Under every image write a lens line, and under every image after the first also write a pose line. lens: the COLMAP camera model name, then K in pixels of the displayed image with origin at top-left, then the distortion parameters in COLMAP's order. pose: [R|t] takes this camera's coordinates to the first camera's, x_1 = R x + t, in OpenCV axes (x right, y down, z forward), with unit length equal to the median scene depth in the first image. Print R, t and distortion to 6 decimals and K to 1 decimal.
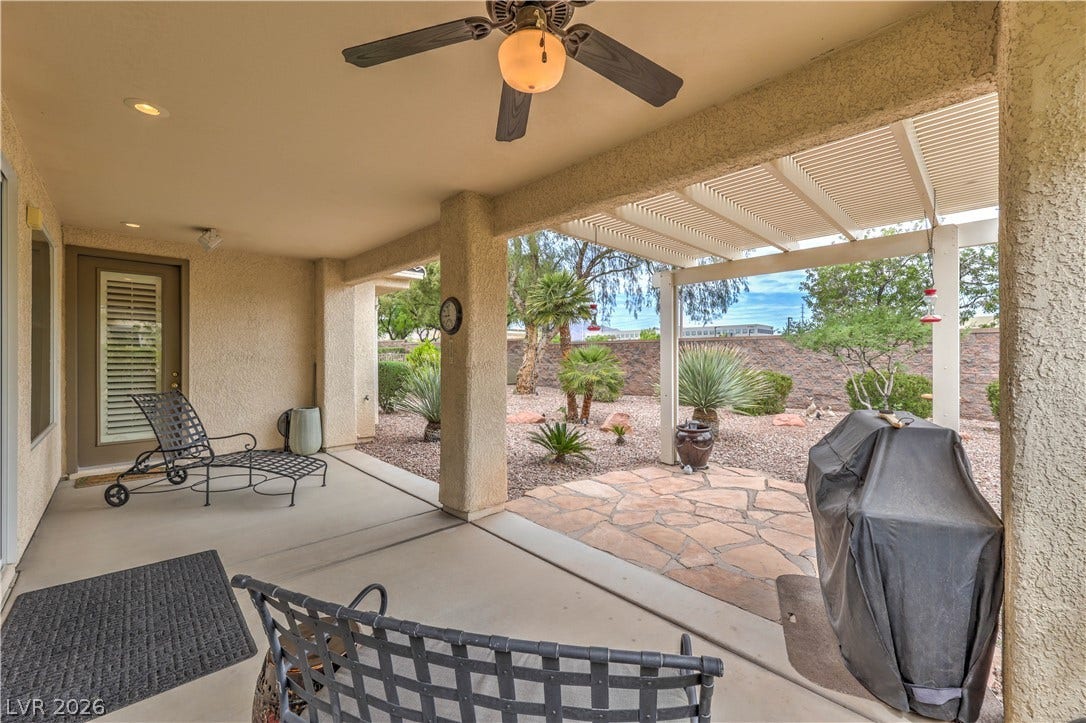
lens RADIAL K [[435.5, 0, 541.0], [0, 435.5, 359.1], [0, 0, 1]] dist [0.000922, -0.000026]
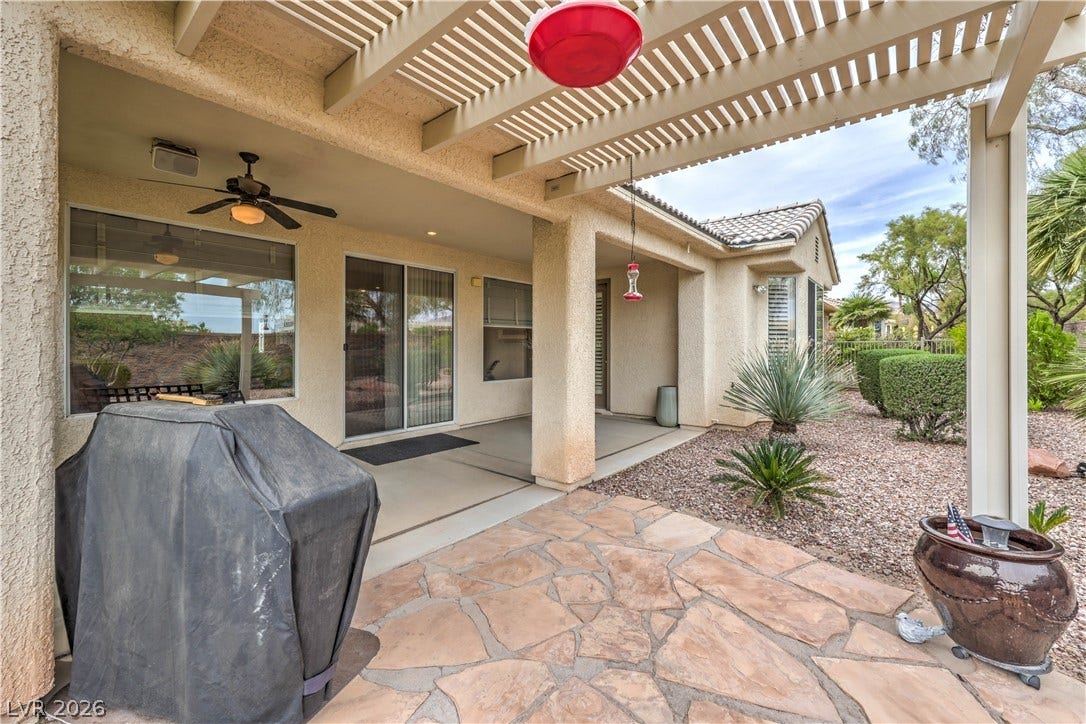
lens RADIAL K [[437.1, 0, 544.1], [0, 437.1, 340.4], [0, 0, 1]] dist [0.000918, -0.000028]
pose [[0.104784, -0.010924, -0.994435, 0.856145], [-0.011302, 0.999862, -0.012175, 0.011923], [0.994431, 0.012515, 0.104646, 0.790159]]
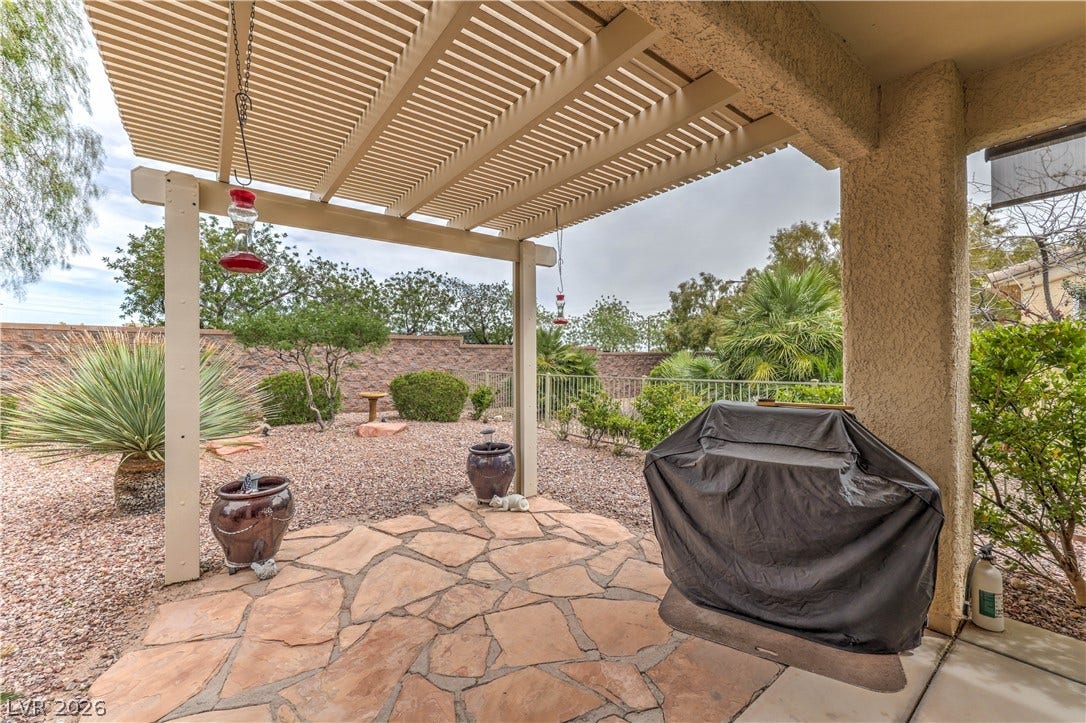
lens RADIAL K [[428.2, 0, 542.3], [0, 428.2, 357.1], [0, 0, 1]] dist [-0.000068, 0.000138]
pose [[0.111761, 0.002936, 0.993731, -0.178261], [0.015252, 0.999873, -0.004669, 0.004843], [-0.993618, 0.015678, 0.111702, 0.752154]]
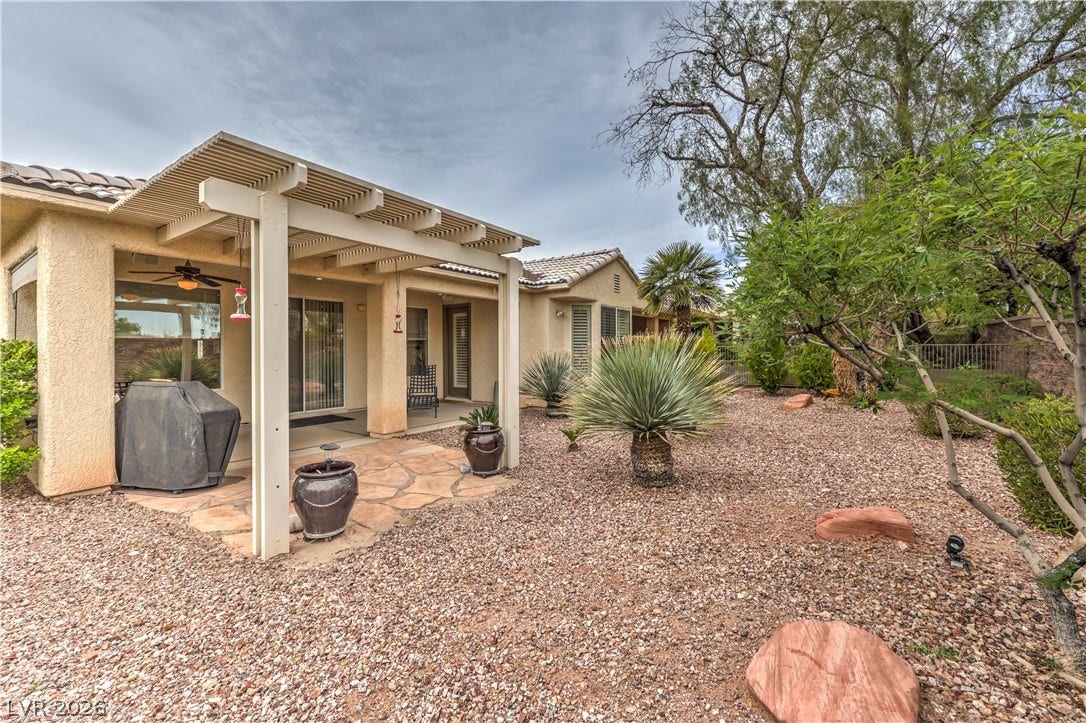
lens RADIAL K [[438.3, 0, 528.7], [0, 438.3, 350.8], [0, 0, 1]] dist [0.033125, 0.000072]
pose [[0.161833, 0.006267, -0.986798, 1.665047], [-0.007774, 0.999957, 0.005076, -0.021532], [0.986788, 0.006850, 0.161874, 1.219588]]
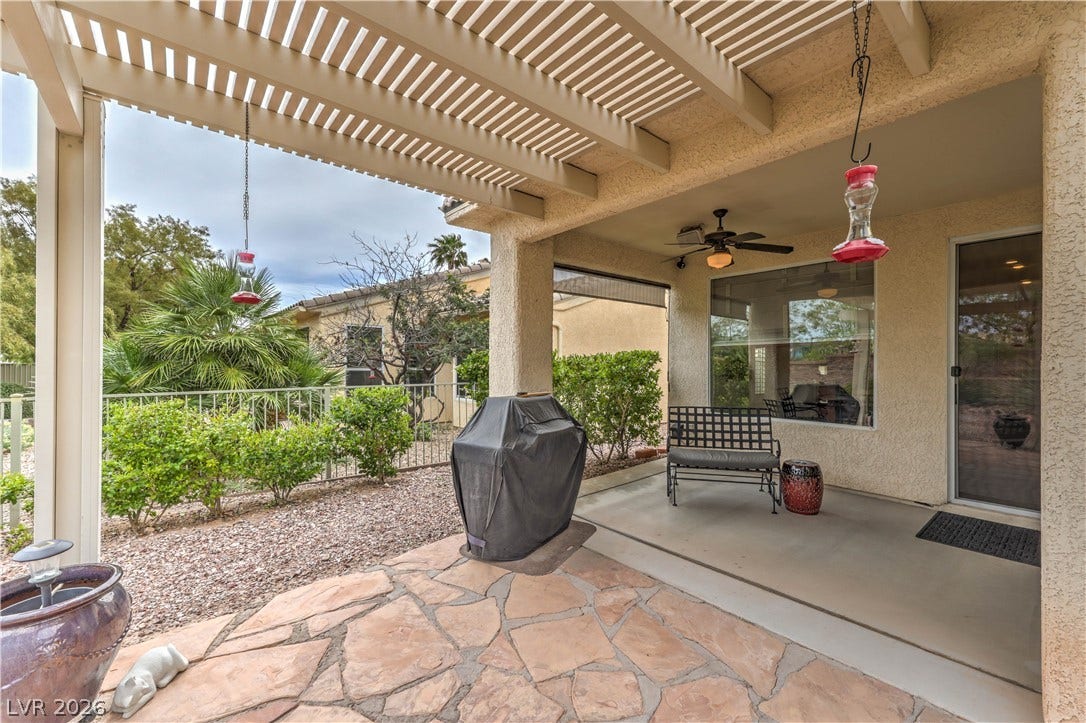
lens RADIAL K [[435.5, 0, 541.0], [0, 435.5, 359.1], [0, 0, 1]] dist [0.000922, -0.000026]
pose [[-0.997095, -0.002530, 0.076127, 0.318056], [-0.002800, 0.999990, -0.003444, 0.002203], [-0.076118, -0.003648, -0.997092, 1.335727]]
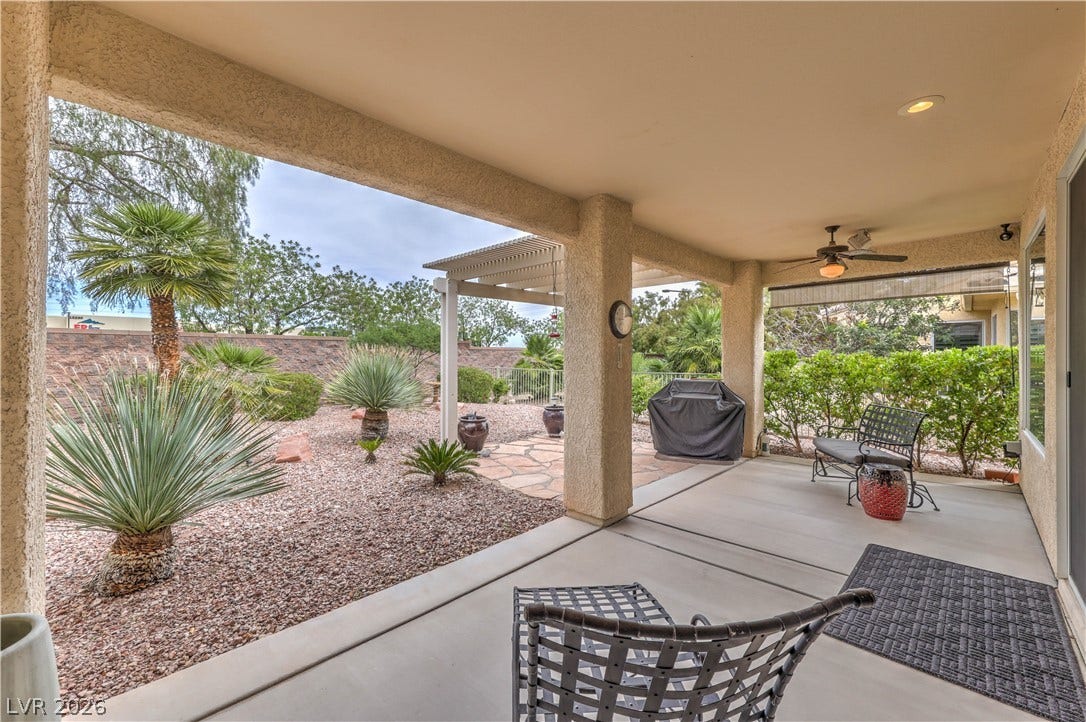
lens RADIAL K [[428.2, 0, 542.3], [0, 428.2, 356.6], [0, 0, 1]] dist [-0.000068, 0.000138]
pose [[-0.027019, -0.001026, 0.999634, -1.063003], [0.008274, 0.999965, 0.001250, -0.016050], [-0.999601, 0.008305, -0.027010, 1.090032]]
